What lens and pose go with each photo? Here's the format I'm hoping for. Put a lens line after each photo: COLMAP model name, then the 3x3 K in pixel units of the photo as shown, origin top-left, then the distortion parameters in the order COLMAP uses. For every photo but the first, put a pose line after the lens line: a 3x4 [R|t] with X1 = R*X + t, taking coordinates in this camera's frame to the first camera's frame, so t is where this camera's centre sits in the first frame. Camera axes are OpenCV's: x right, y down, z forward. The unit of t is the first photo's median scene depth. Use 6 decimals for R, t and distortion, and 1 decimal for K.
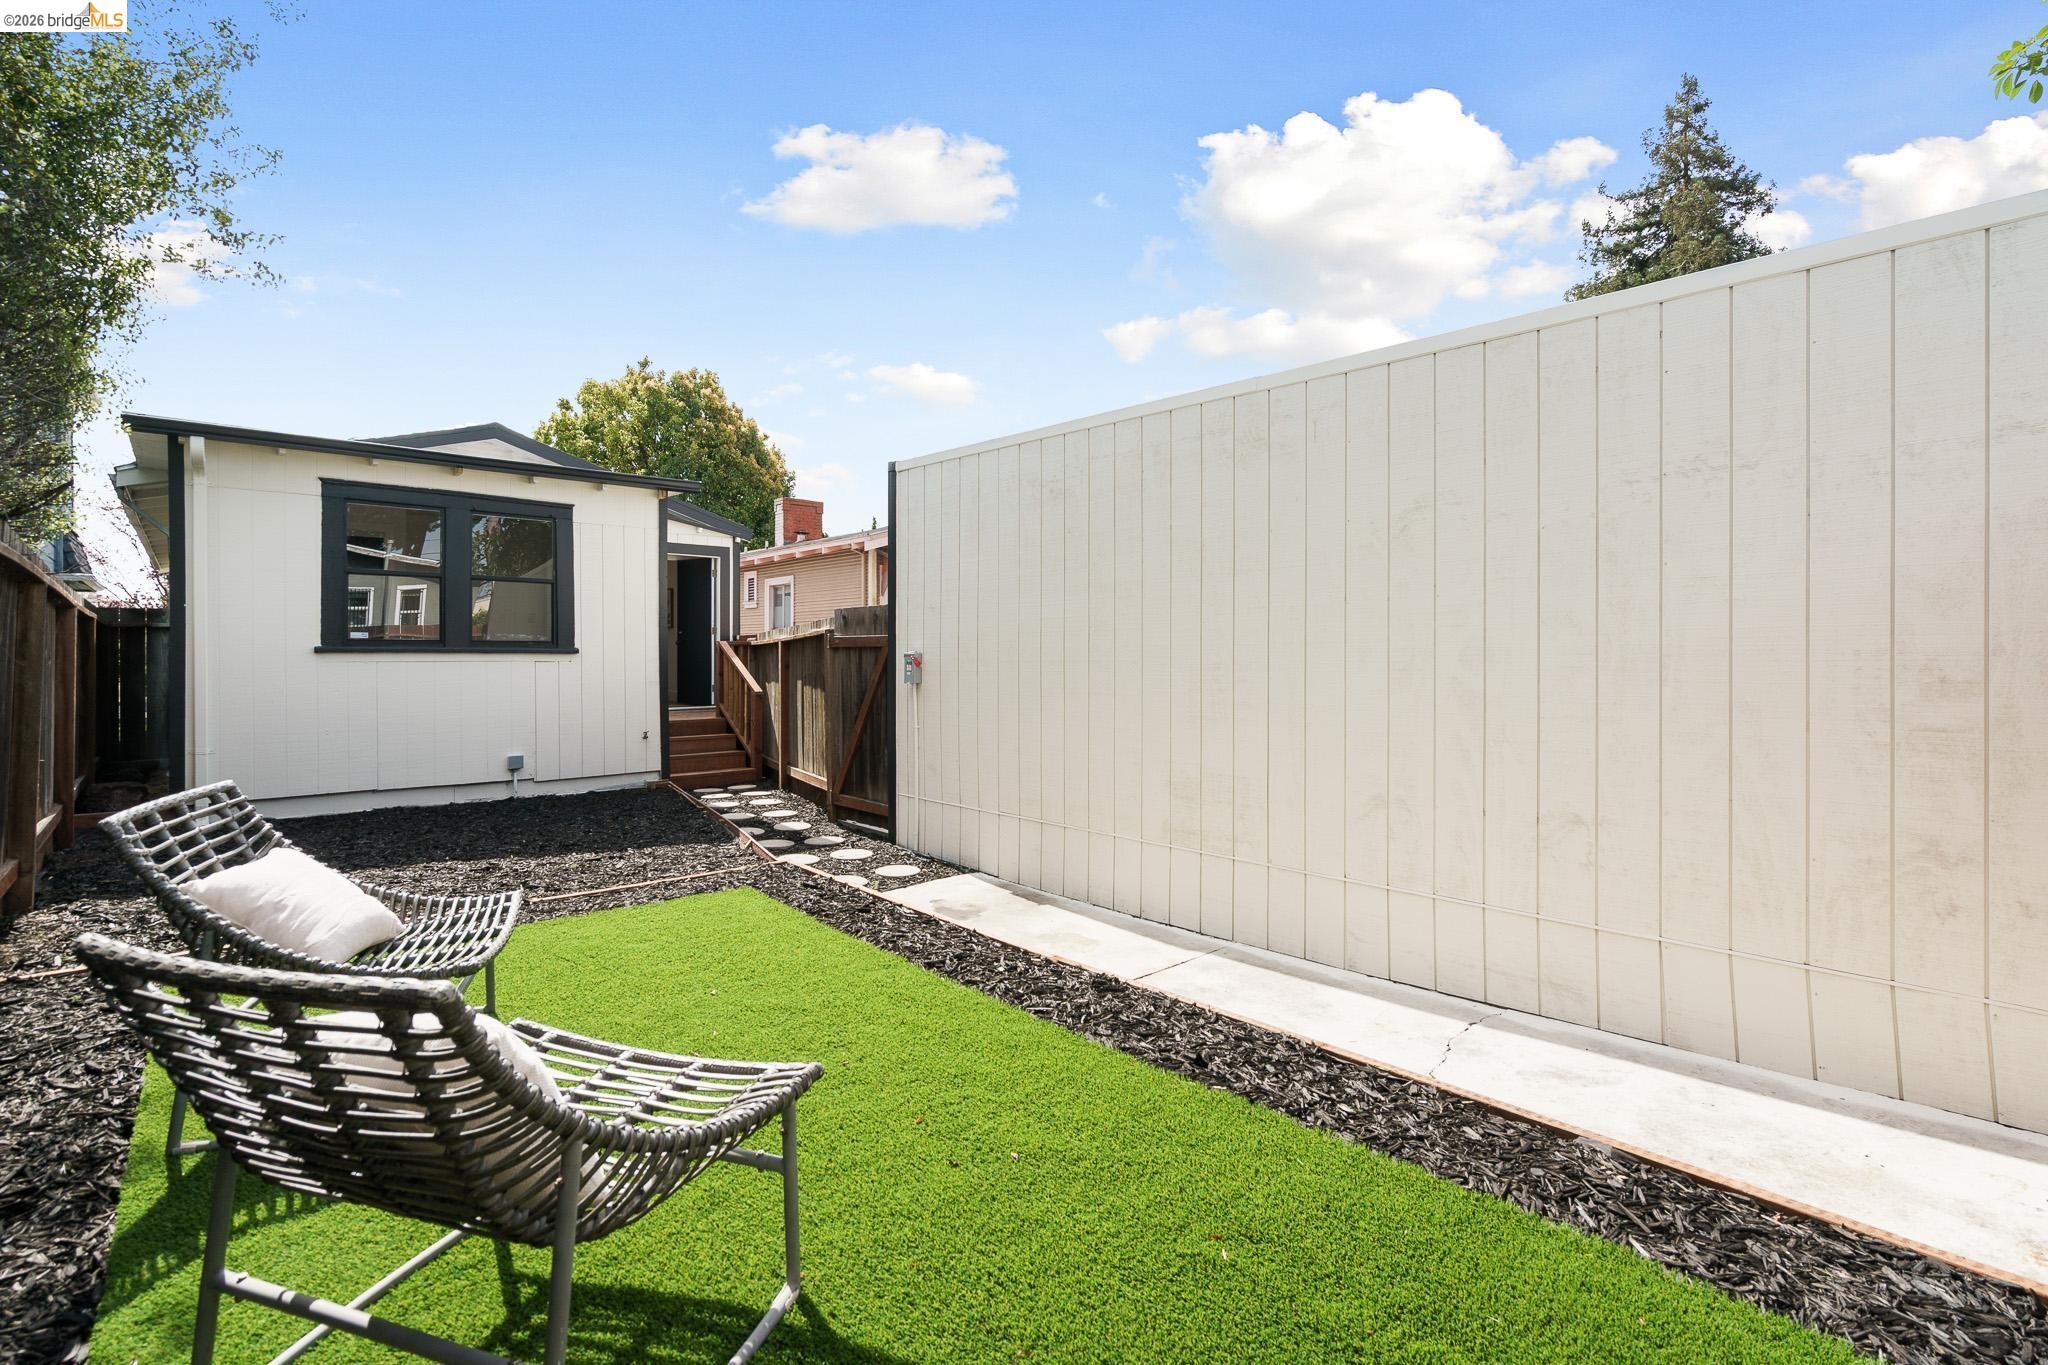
lens RADIAL K [[929.1, 0, 1019.9], [0, 929.1, 664.5], [0, 0, 1]] dist [-0.001505, 0.000773]
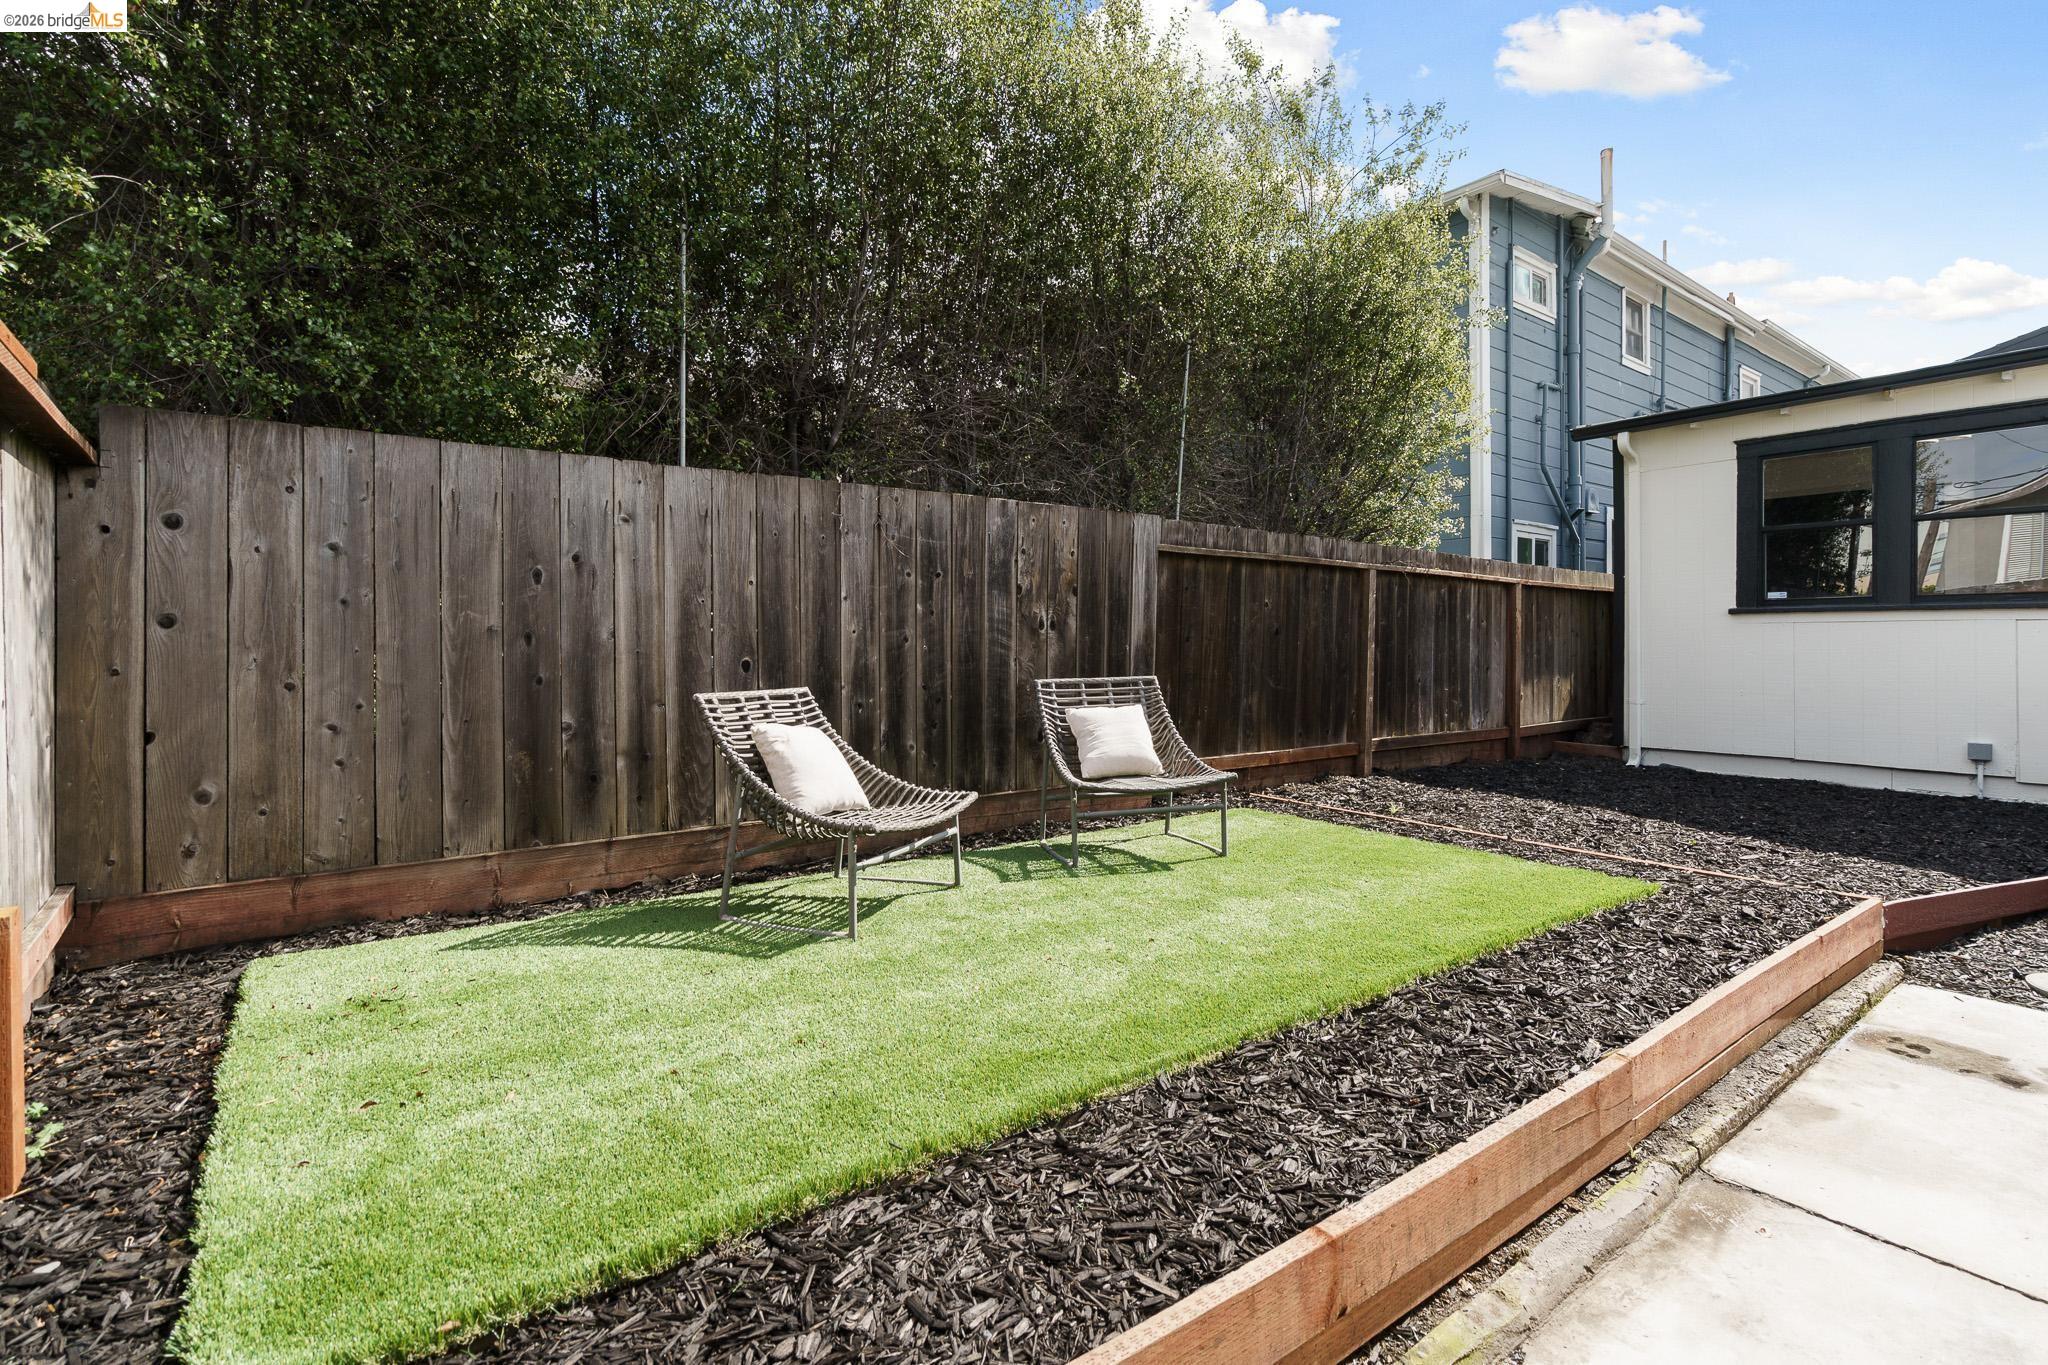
lens RADIAL K [[937.5, 0, 1023.7], [0, 937.5, 648.2], [0, 0, 1]] dist [-0.019053, 0.010703]
pose [[-0.087005, 0.008481, -0.996172, 0.278194], [-0.006128, 0.999940, 0.009049, 0.017220], [0.996189, 0.006891, -0.086948, 0.269172]]
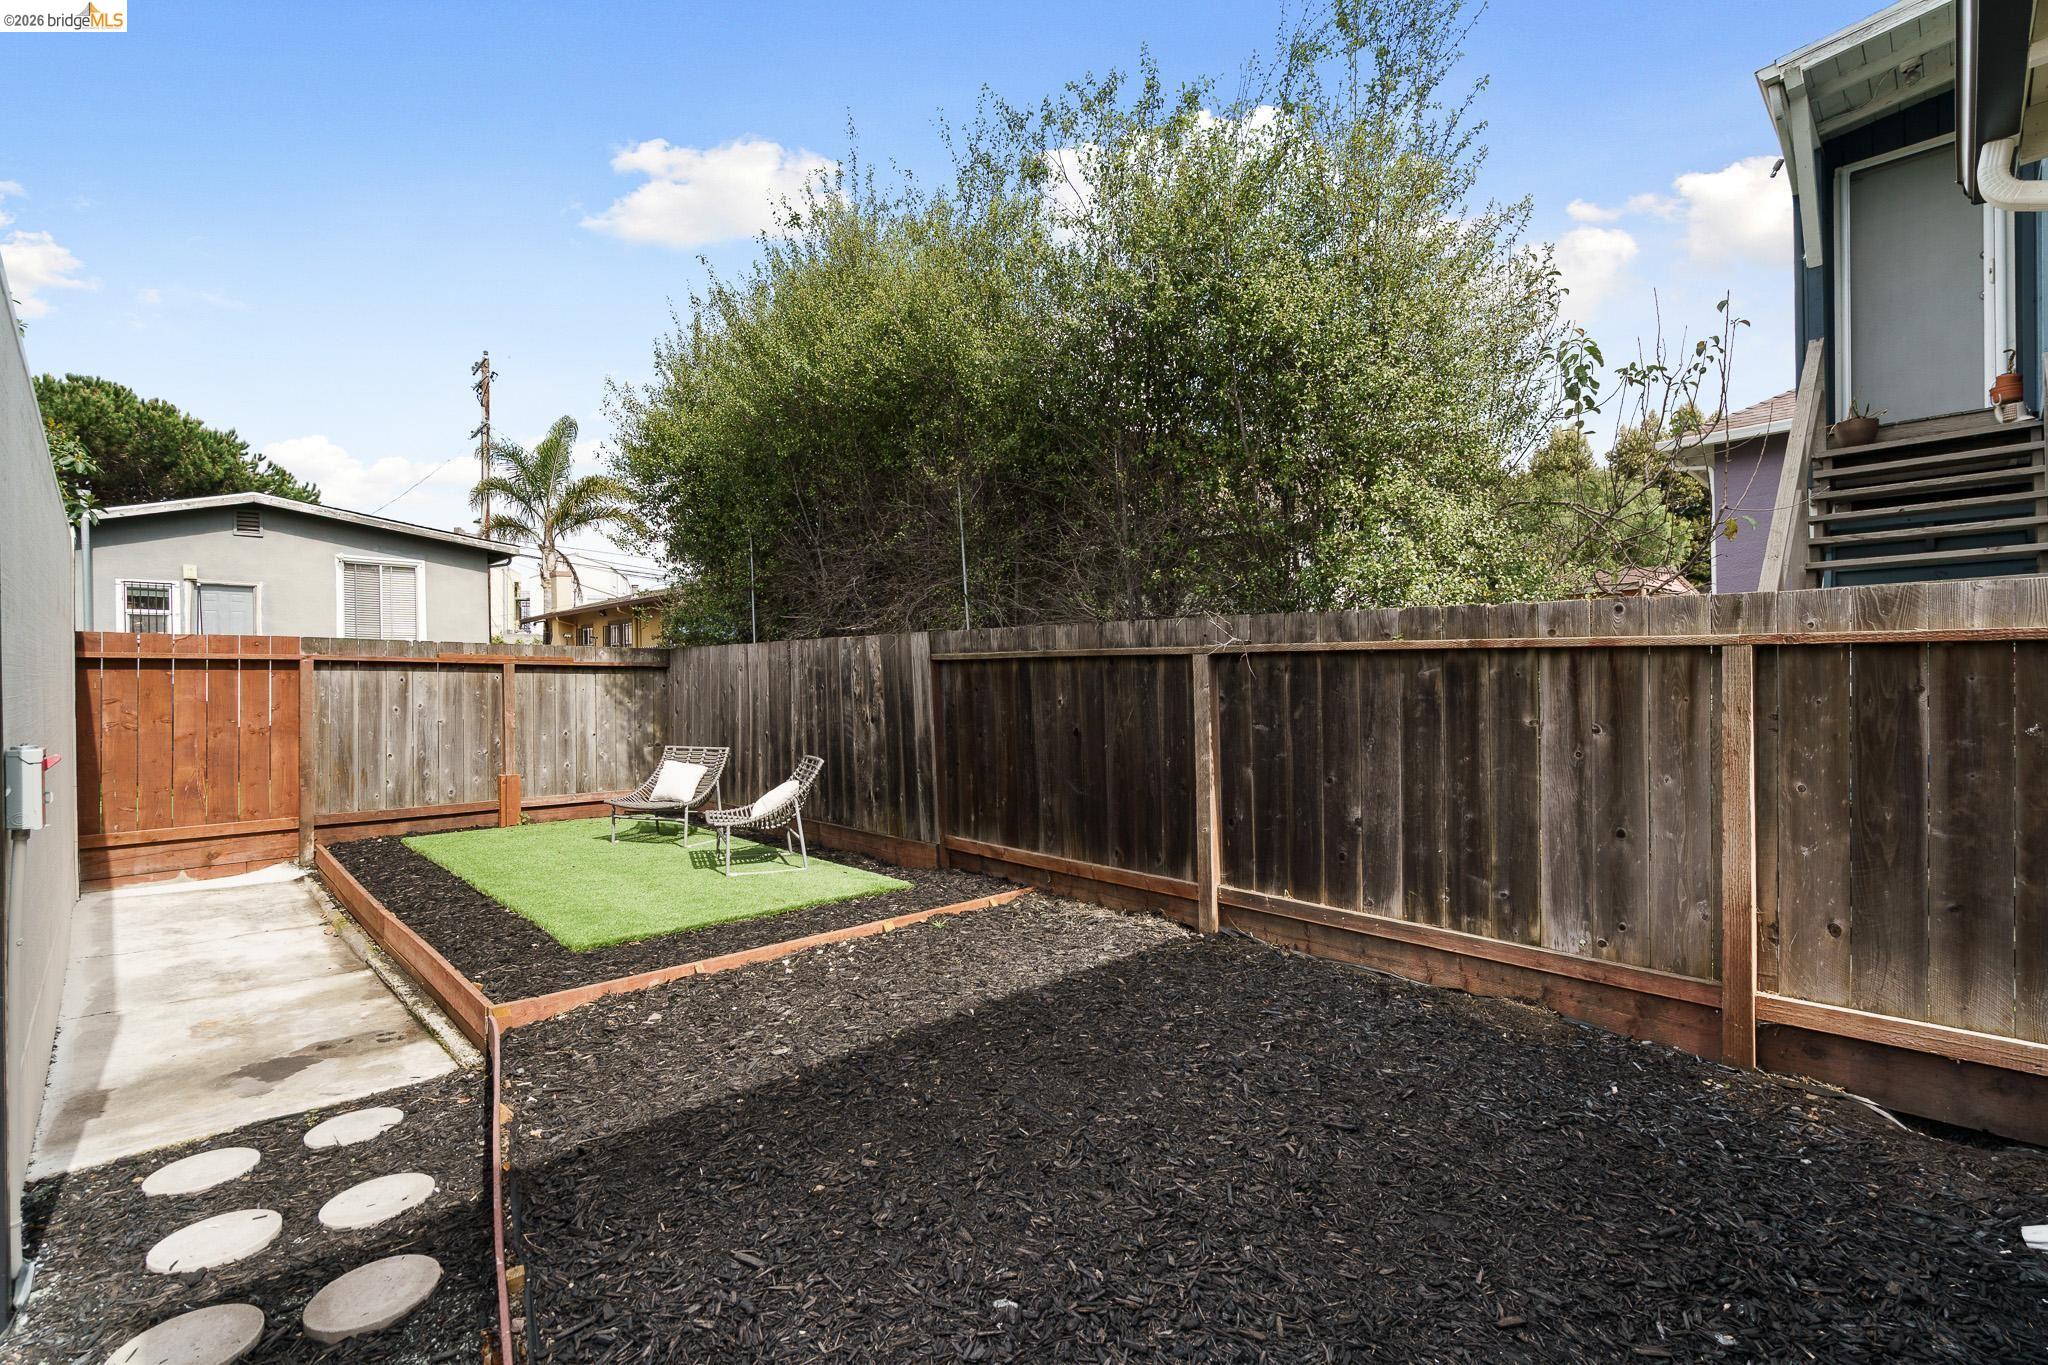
lens RADIAL K [[923.1, 0, 1023.6], [0, 923.1, 685.5], [0, 0, 1]] dist [-0.001490, 0.000725]
pose [[-0.998989, 0.007906, -0.044244, -0.369674], [0.007177, 0.999836, 0.016599, -0.032679], [0.044368, 0.016265, -0.998883, 1.027057]]
